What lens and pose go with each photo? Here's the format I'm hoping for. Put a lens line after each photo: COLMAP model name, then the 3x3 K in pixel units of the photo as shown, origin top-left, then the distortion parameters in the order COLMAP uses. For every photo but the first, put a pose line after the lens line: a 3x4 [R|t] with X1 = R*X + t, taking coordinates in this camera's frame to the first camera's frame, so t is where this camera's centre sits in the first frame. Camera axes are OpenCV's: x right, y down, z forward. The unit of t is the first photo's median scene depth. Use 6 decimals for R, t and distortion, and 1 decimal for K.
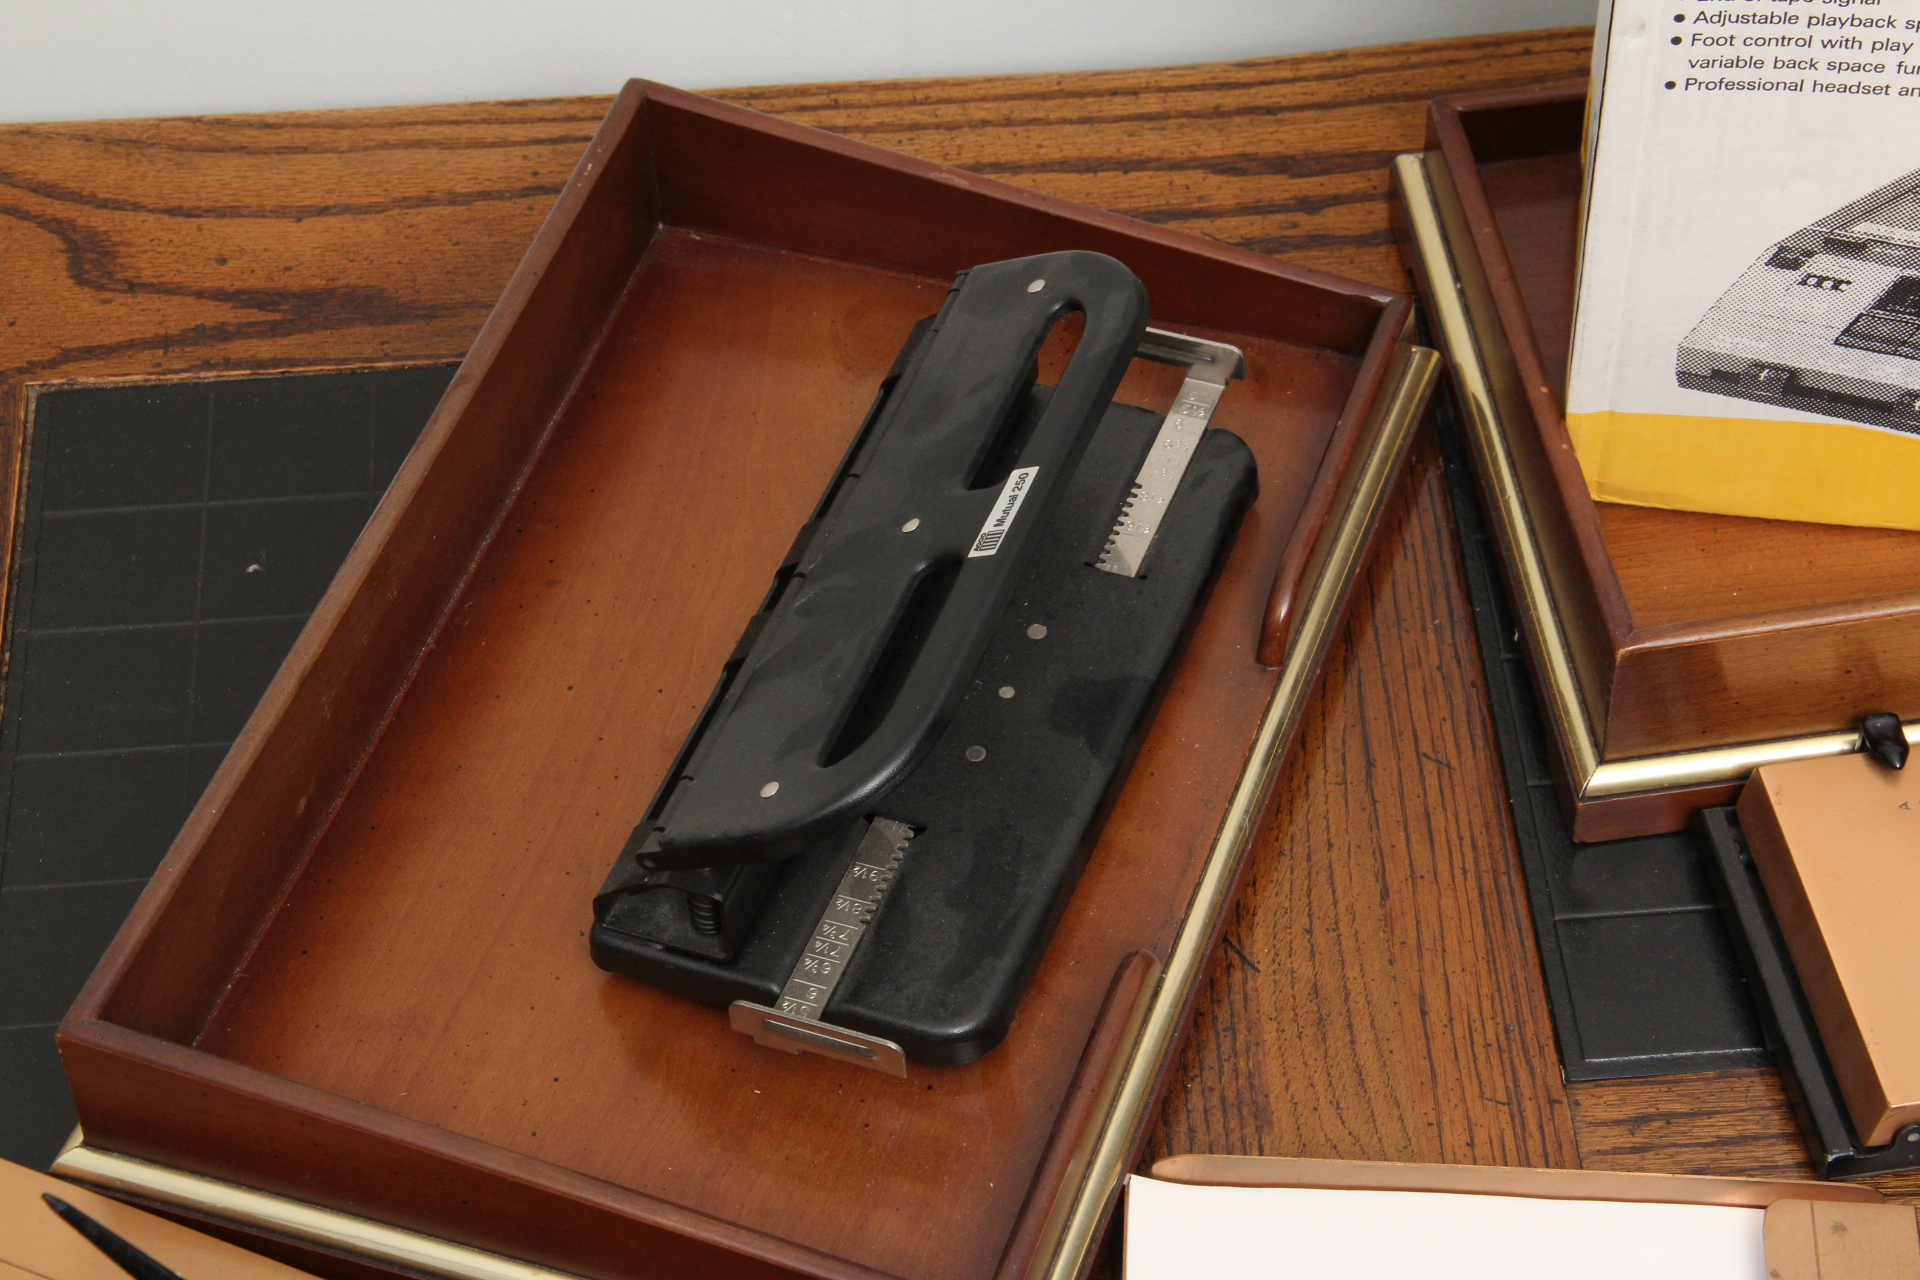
lens RADIAL K [[4329.8, 0, 960.0], [0, 4329.8, 640.0], [0, 0, 1]] dist [0.308531, 0.456385]
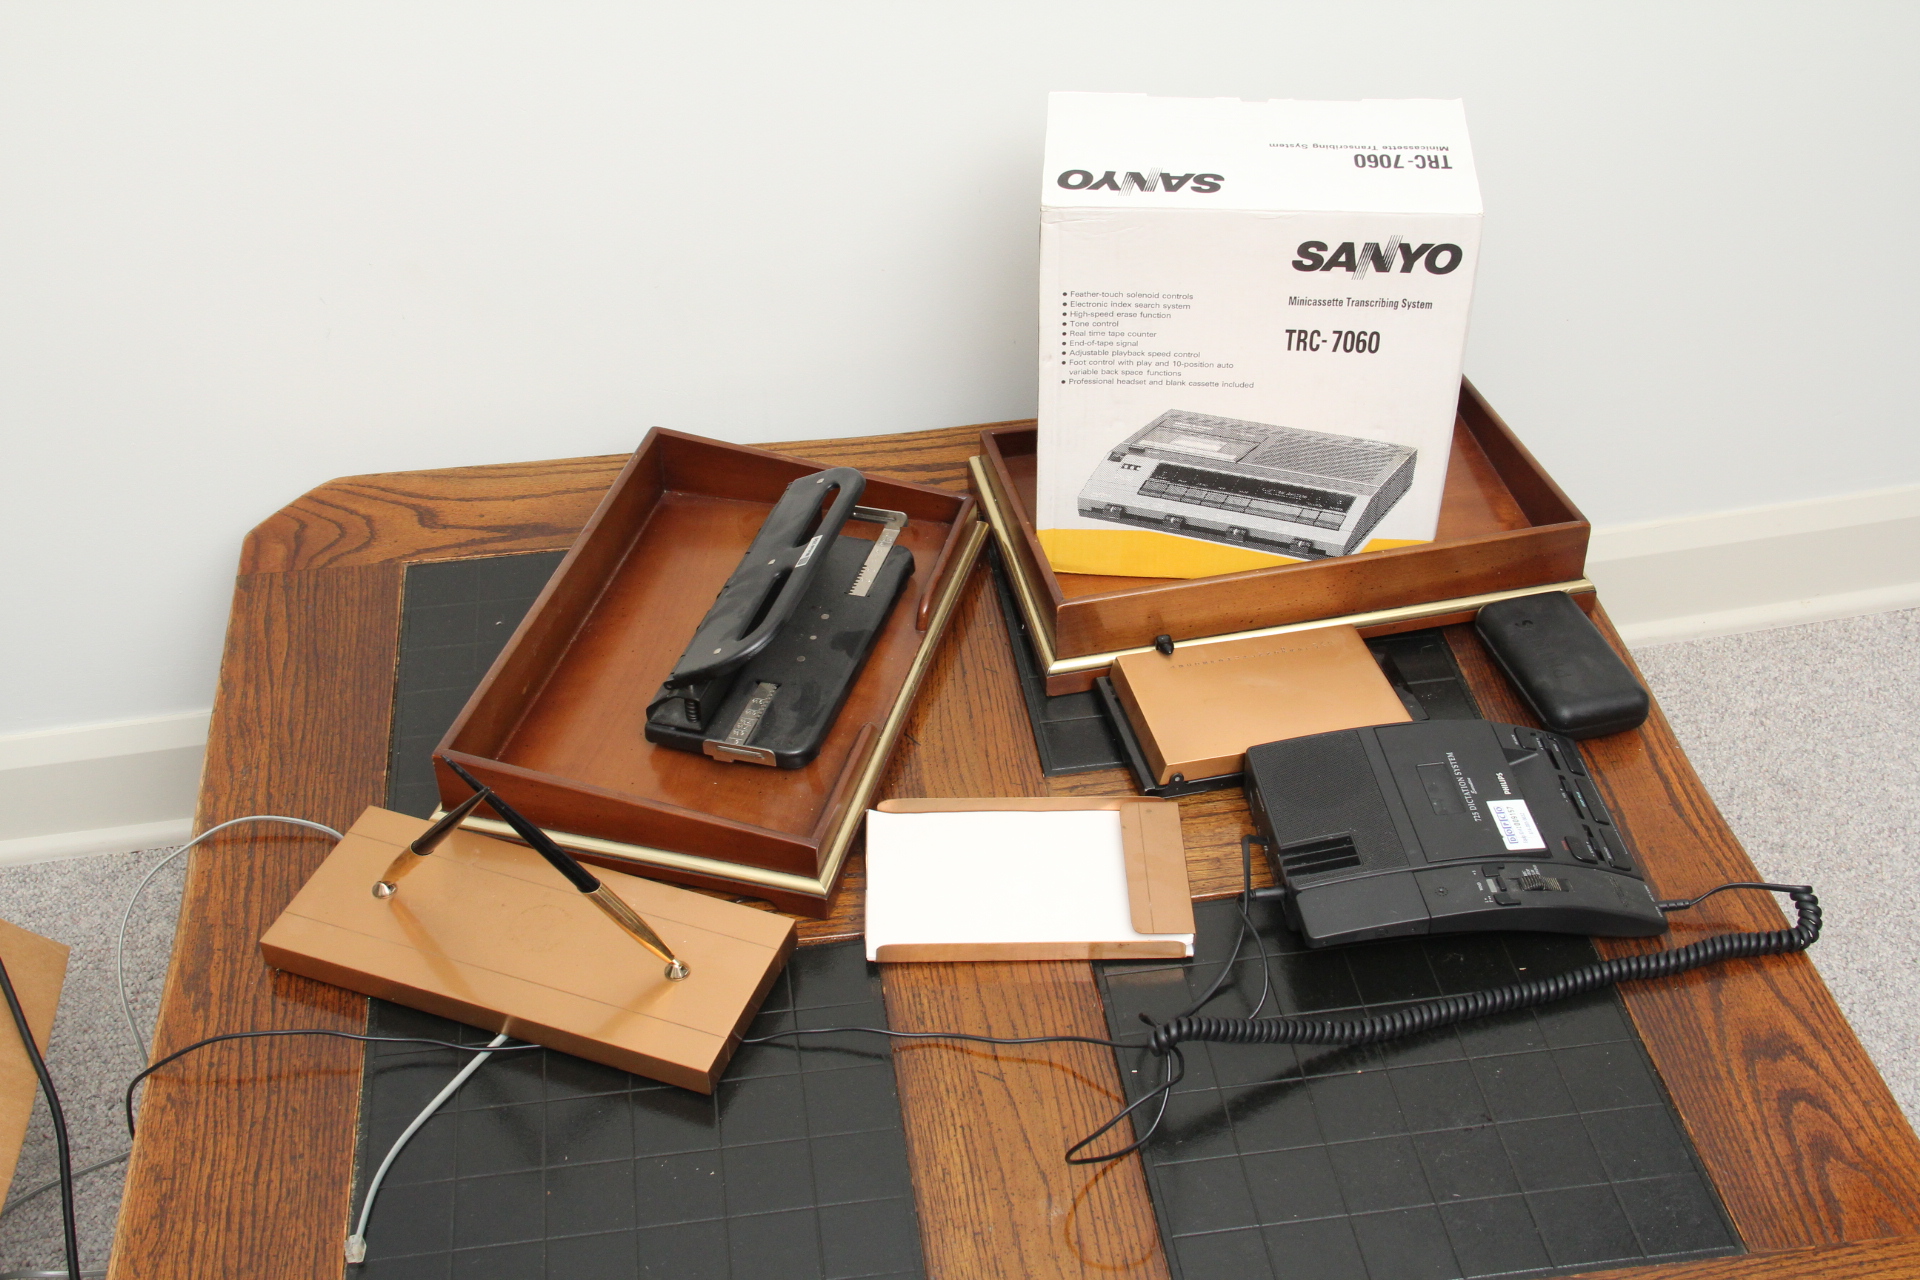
lens RADIAL K [[2318.0, 0, 960.0], [0, 2318.0, 640.0], [0, 0, 1]] dist [0.013877, -0.005956]
pose [[0.997151, -0.031434, 0.068573, 0.003579], [0.042711, 0.984562, -0.169743, 0.240028], [-0.062179, 0.172188, 0.983100, -0.291860]]
